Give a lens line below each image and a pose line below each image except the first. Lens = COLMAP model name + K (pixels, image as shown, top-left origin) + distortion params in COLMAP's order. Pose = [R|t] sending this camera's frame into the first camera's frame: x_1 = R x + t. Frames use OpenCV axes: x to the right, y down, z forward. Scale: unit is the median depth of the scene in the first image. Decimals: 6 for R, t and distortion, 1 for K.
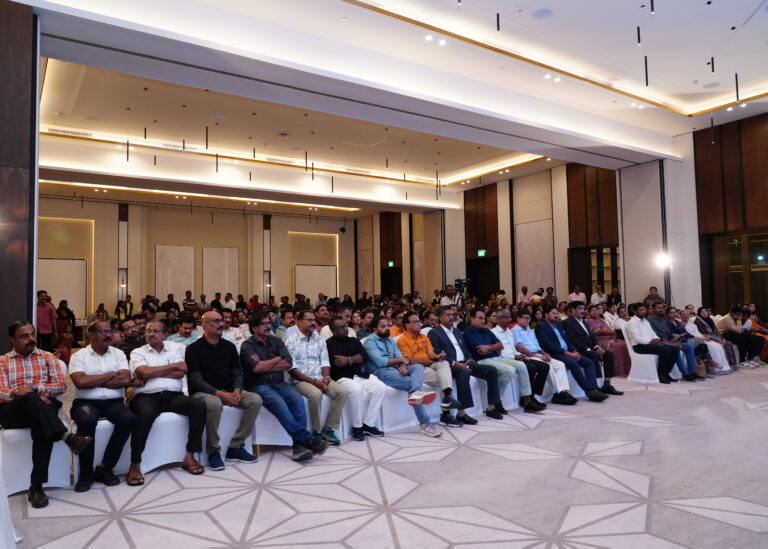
lens RADIAL K [[559.5, 0, 382.8], [0, 559.5, 269.4], [0, 0, 1]] dist [-0.032760, 0.017042]
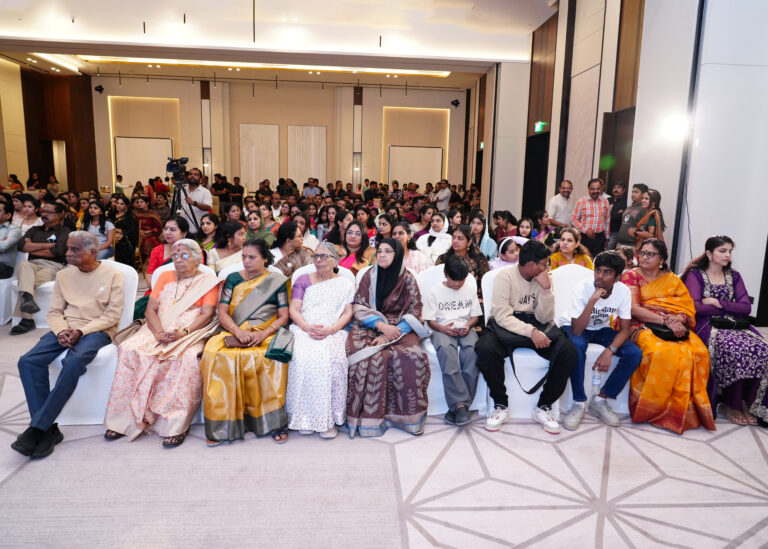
lens RADIAL K [[559.5, 0, 385.1], [0, 559.5, 281.2], [0, 0, 1]] dist [-0.032760, 0.017042]
pose [[0.867042, 0.122555, -0.482926, 0.289850], [-0.014227, 0.974970, 0.221881, 0.003905], [0.498031, -0.185509, 0.847084, 0.241237]]
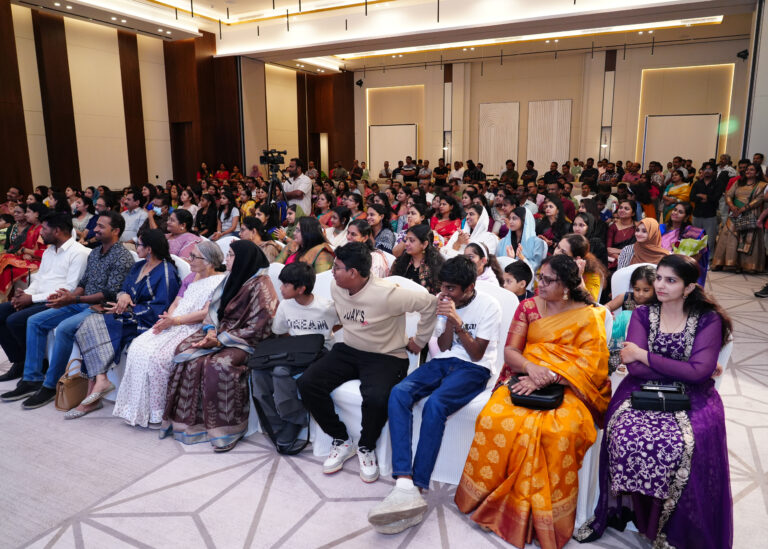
lens RADIAL K [[559.5, 0, 362.6], [0, 559.5, 286.6], [0, 0, 1]] dist [-0.032760, 0.017042]
pose [[0.465345, 0.204971, -0.861070, 0.354697], [0.049289, 0.965308, 0.256421, 0.002585], [0.883756, -0.161766, 0.439098, 0.333367]]
